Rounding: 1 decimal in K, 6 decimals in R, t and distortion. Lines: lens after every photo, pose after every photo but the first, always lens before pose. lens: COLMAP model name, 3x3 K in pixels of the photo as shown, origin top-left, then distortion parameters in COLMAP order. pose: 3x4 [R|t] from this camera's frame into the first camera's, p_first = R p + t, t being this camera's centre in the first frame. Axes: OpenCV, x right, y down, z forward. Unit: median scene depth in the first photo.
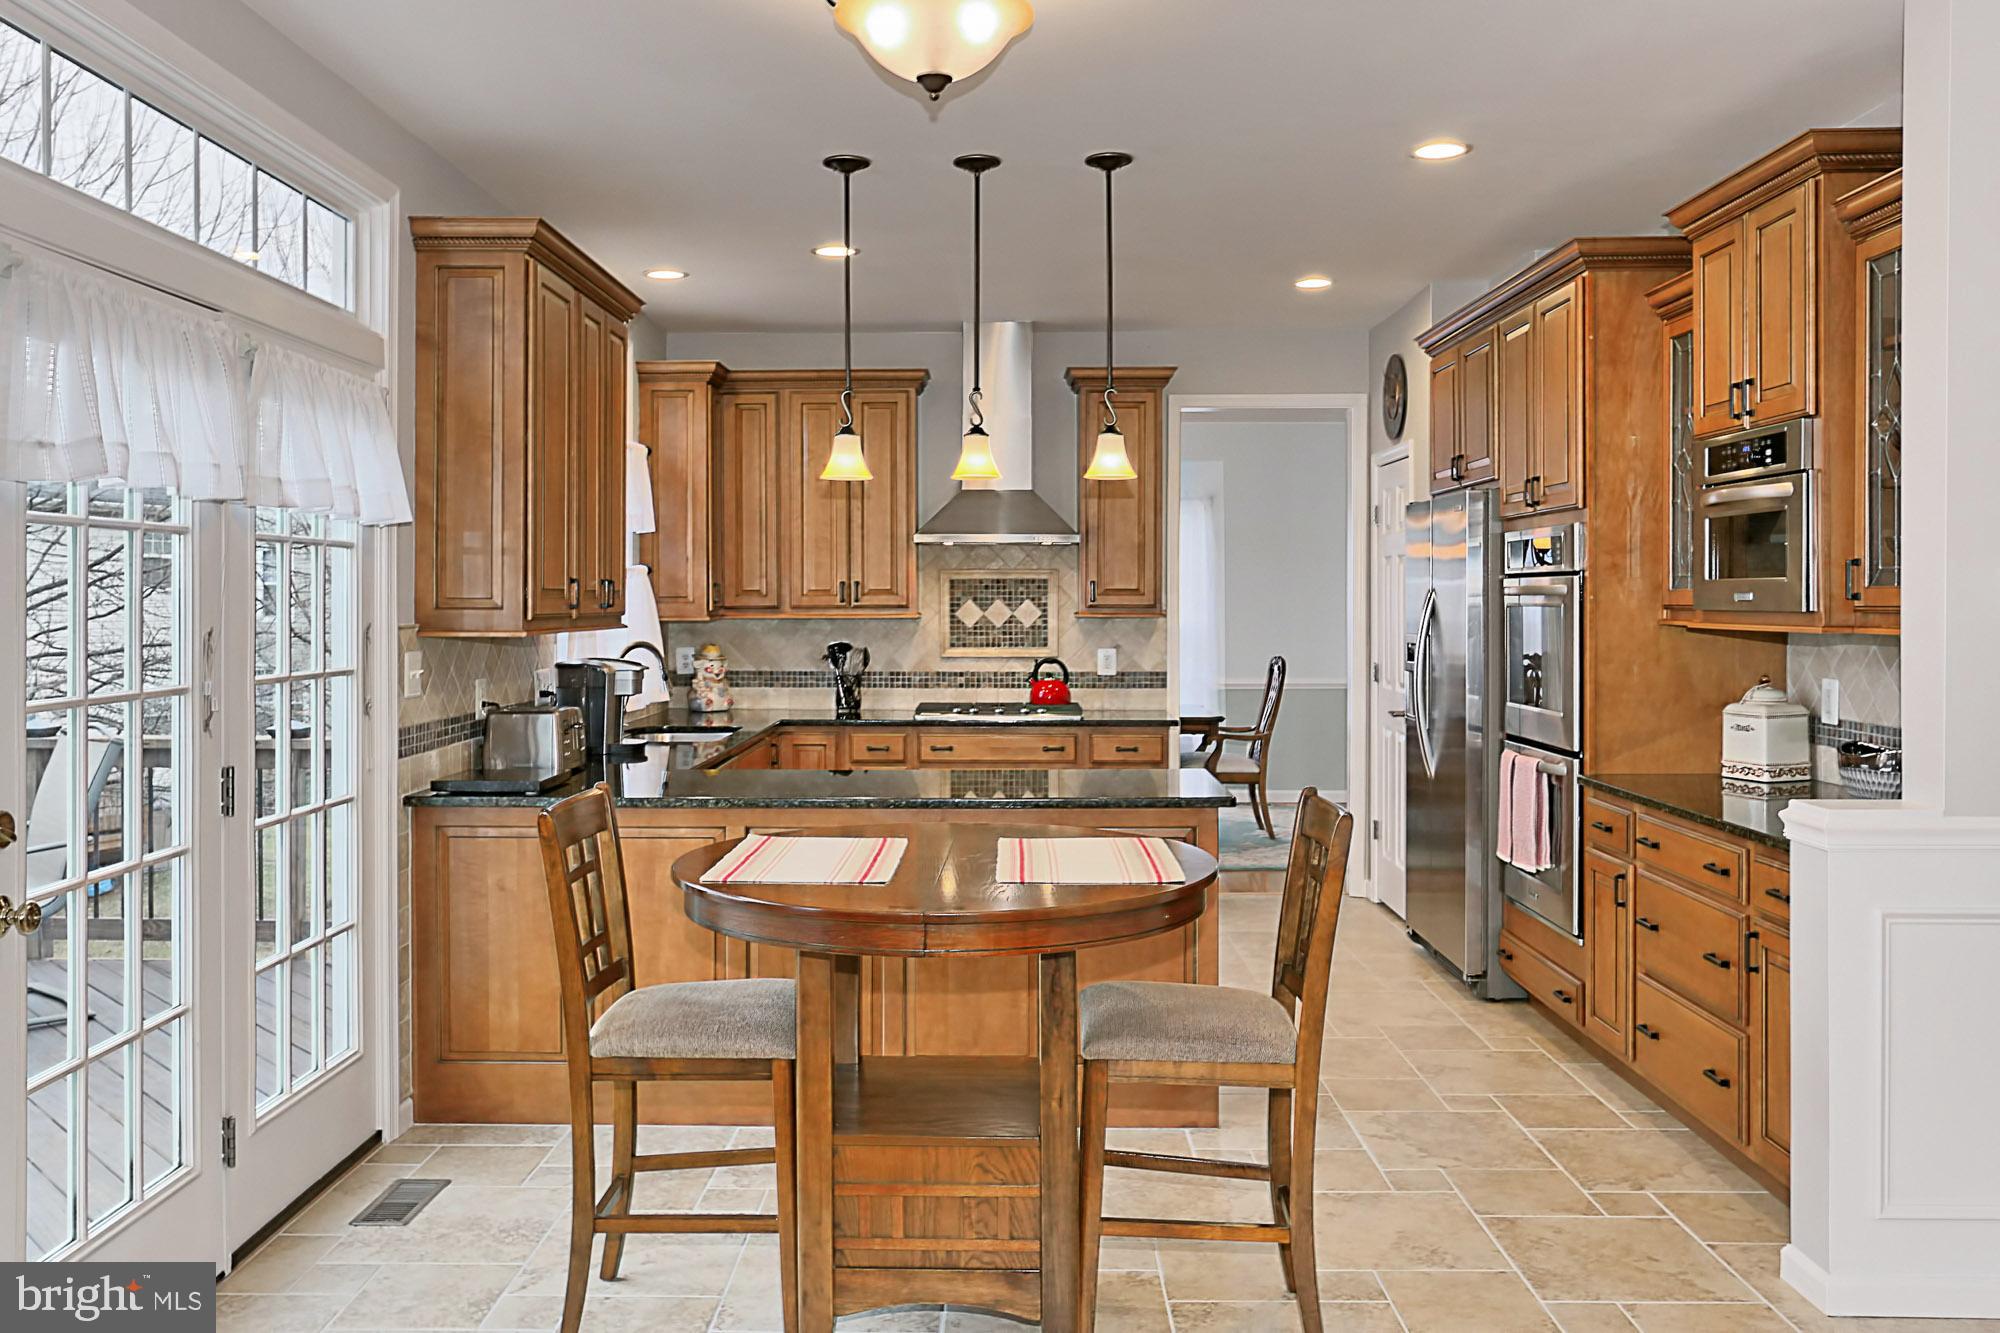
lens RADIAL K [[1562.2, 0, 990.3], [0, 1562.2, 646.1], [0, 0, 1]] dist [-0.017199, -0.000334]
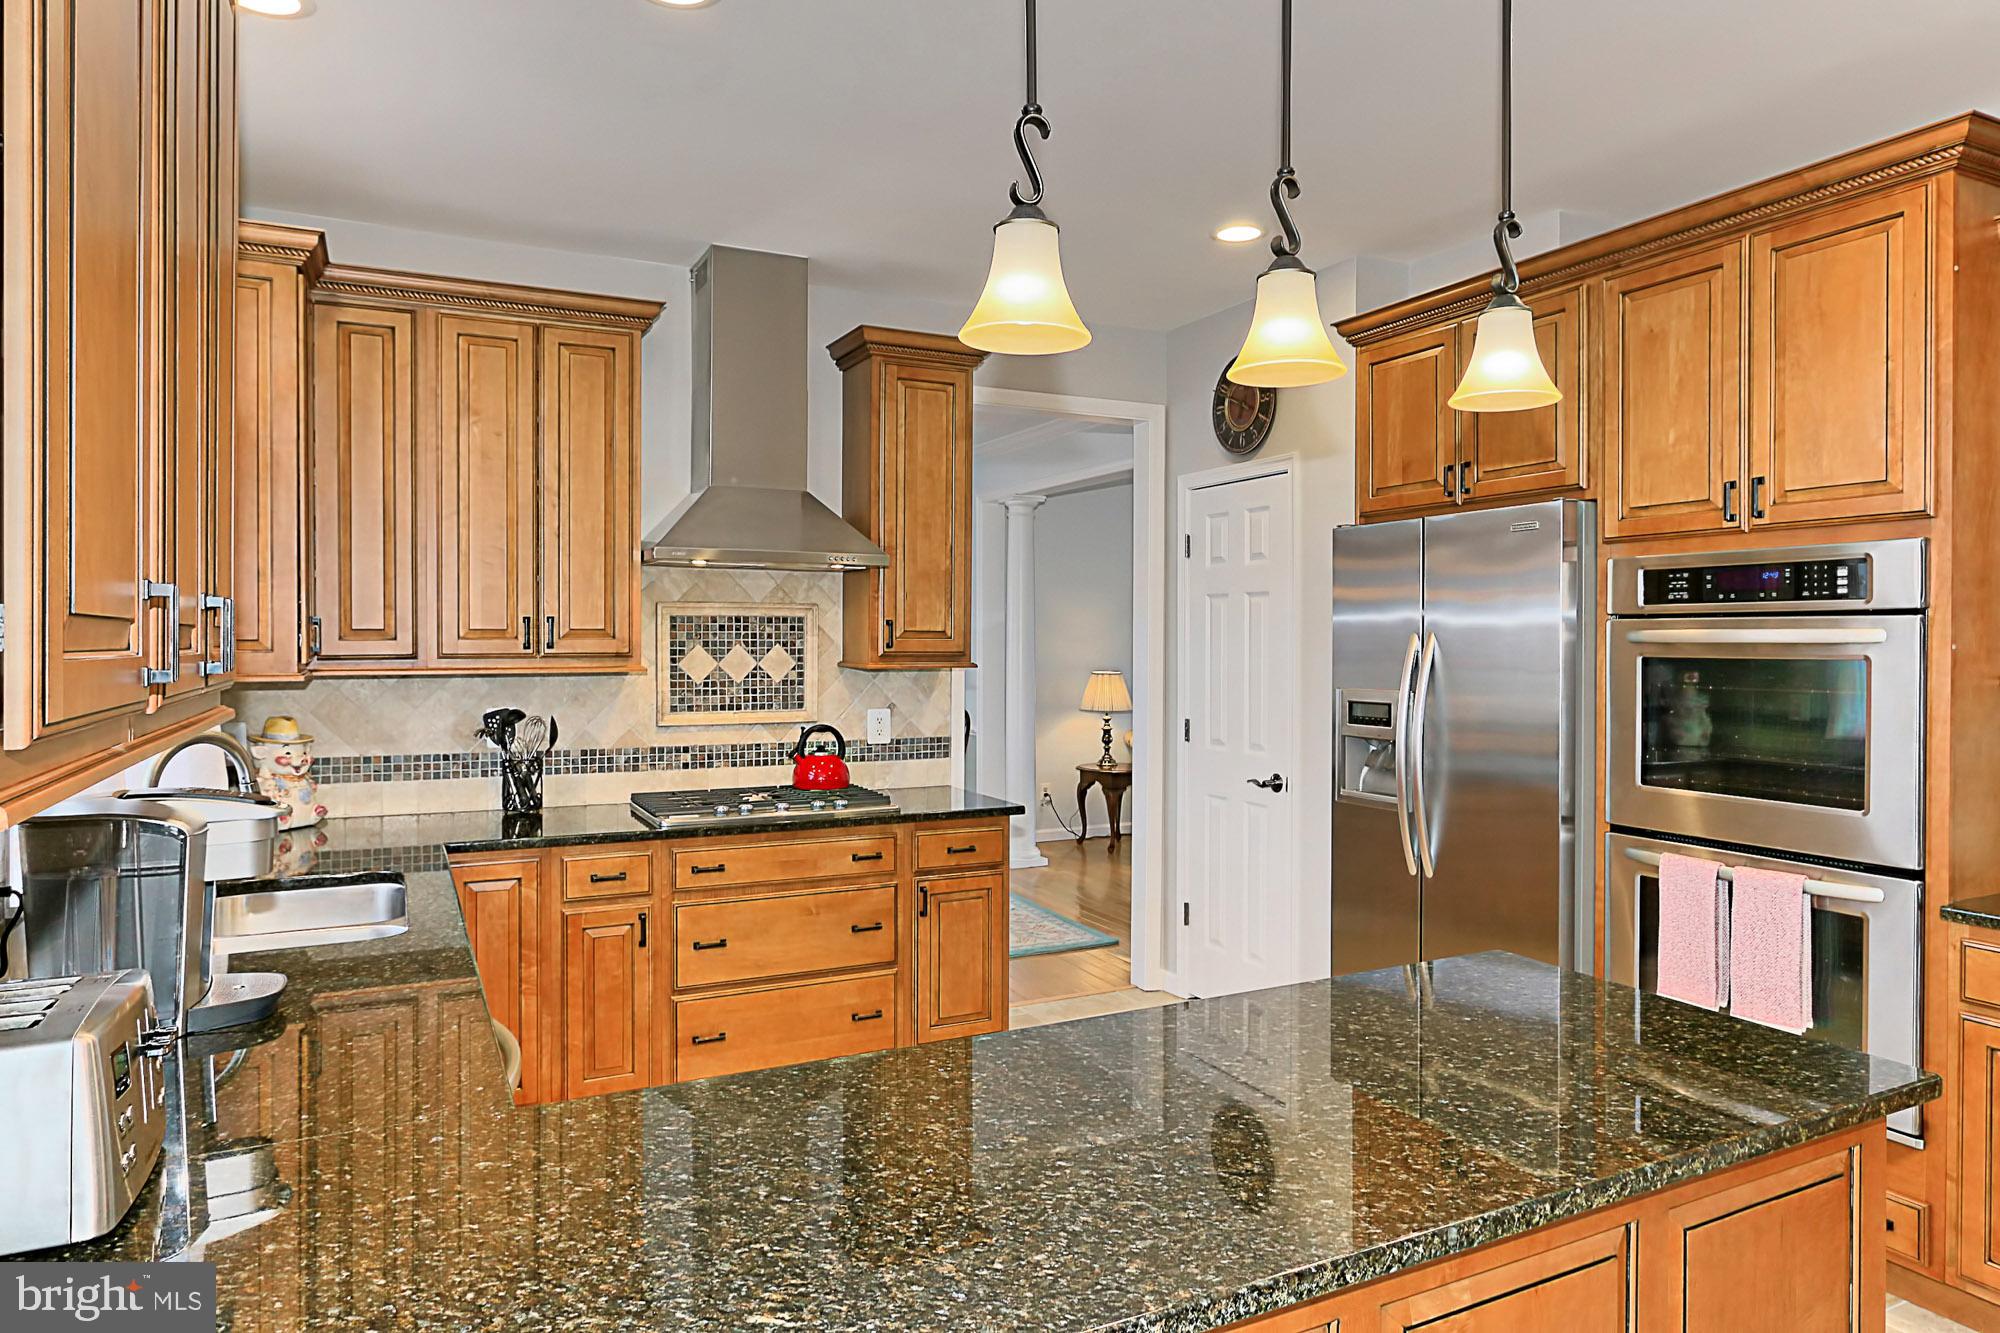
lens RADIAL K [[1215.8, 0, 995.6], [0, 1215.8, 658.6], [0, 0, 1]] dist [0.003600, -0.000033]
pose [[0.892002, -0.003667, 0.452016, -0.143856], [0.010358, 0.999870, -0.012329, -0.015152], [-0.451912, 0.015679, 0.891925, 0.446173]]
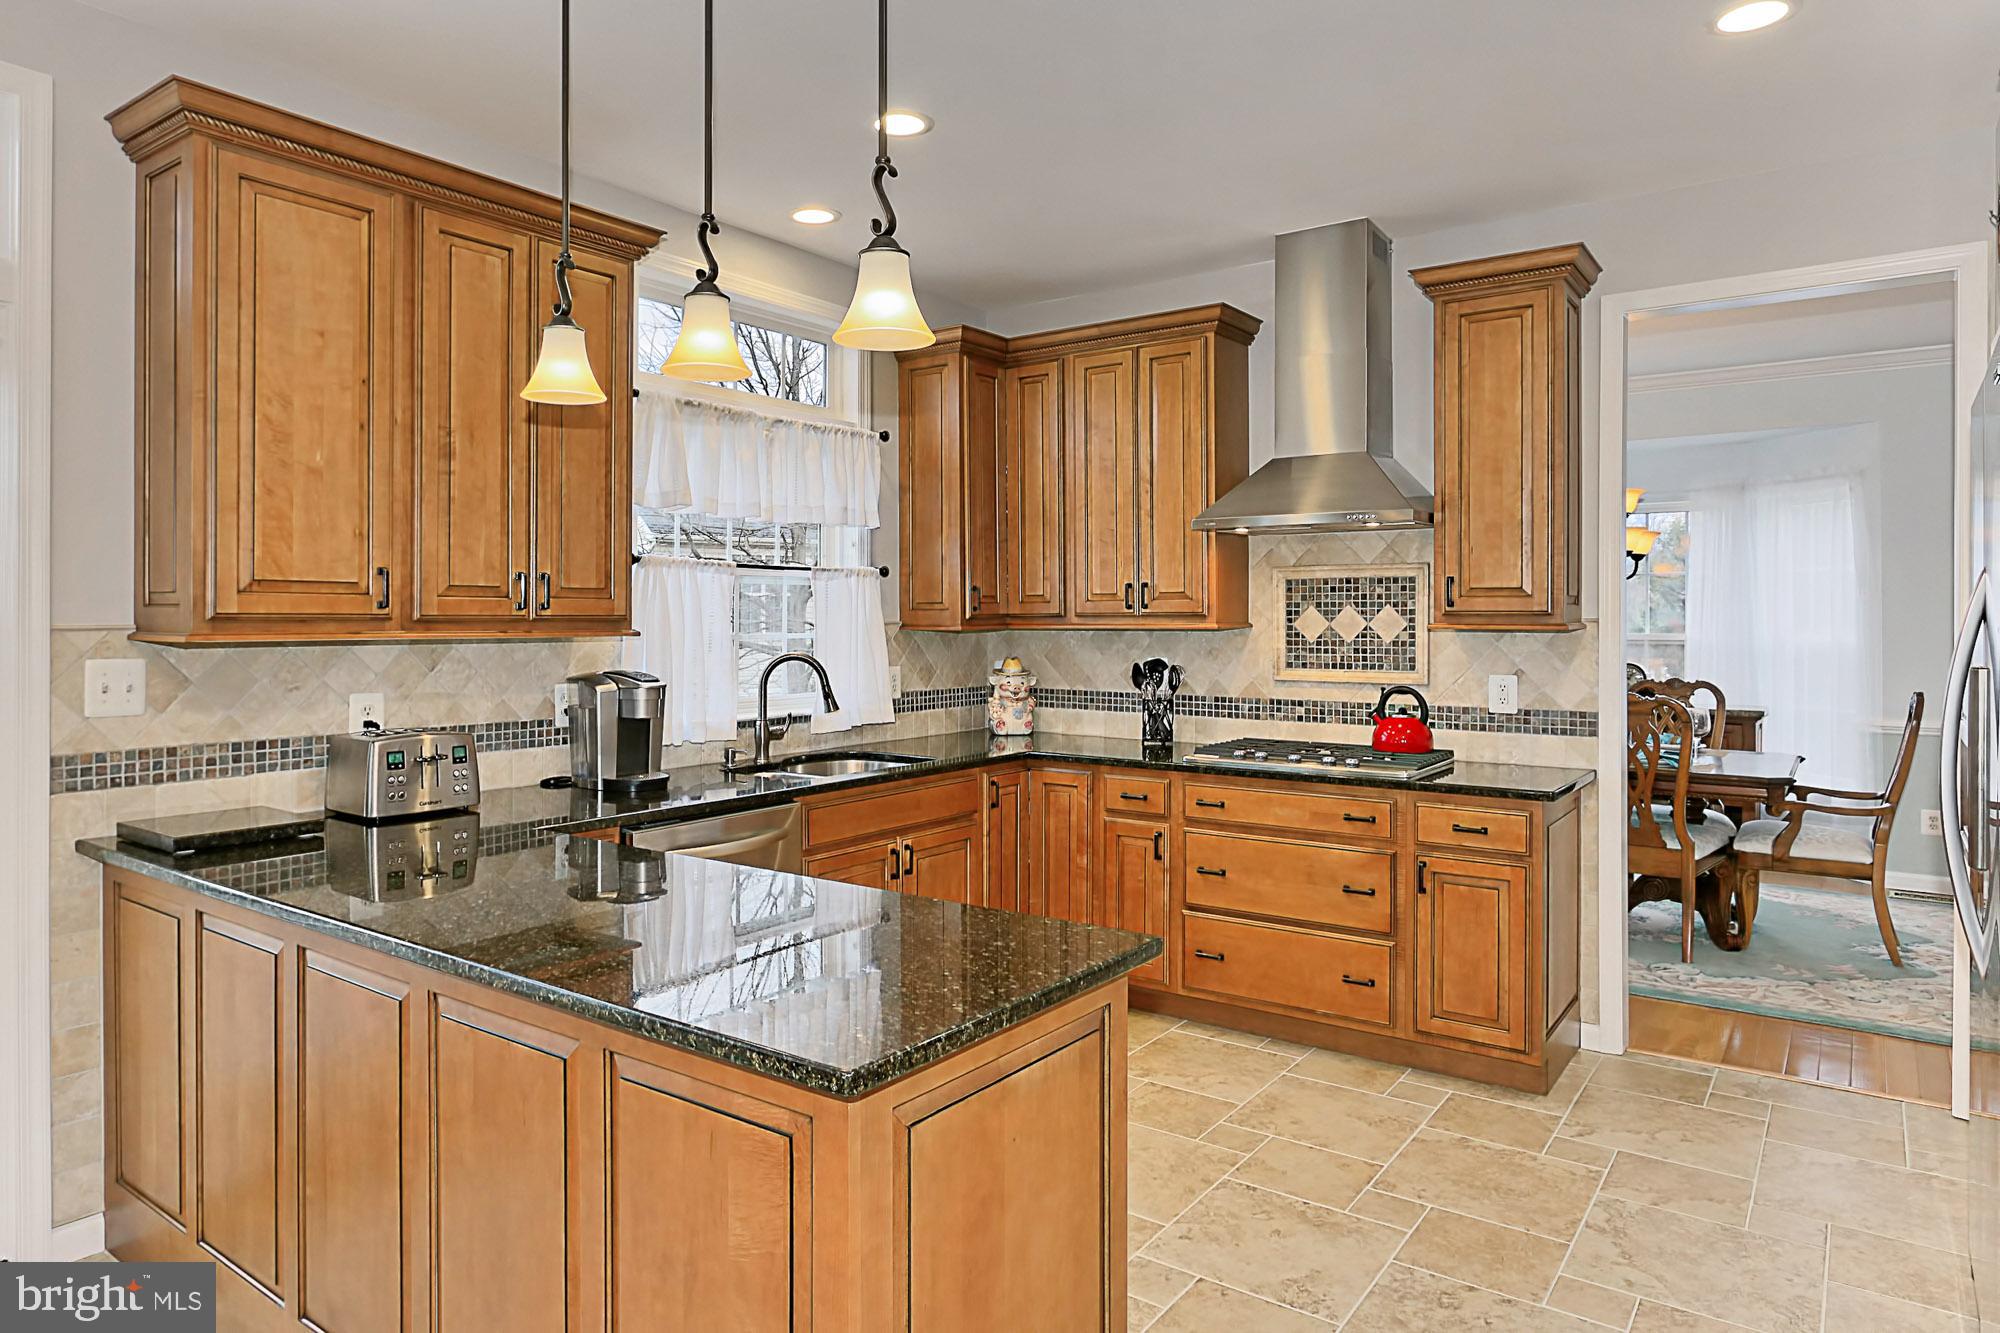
lens RADIAL K [[1215.8, 0, 983.2], [0, 1215.8, 633.0], [0, 0, 1]] dist [0.003600, -0.000033]
pose [[0.819188, 0.007353, -0.573477, 0.196523], [-0.017872, 0.999759, -0.012710, -0.006097], [0.573246, 0.020662, 0.819123, 0.426545]]
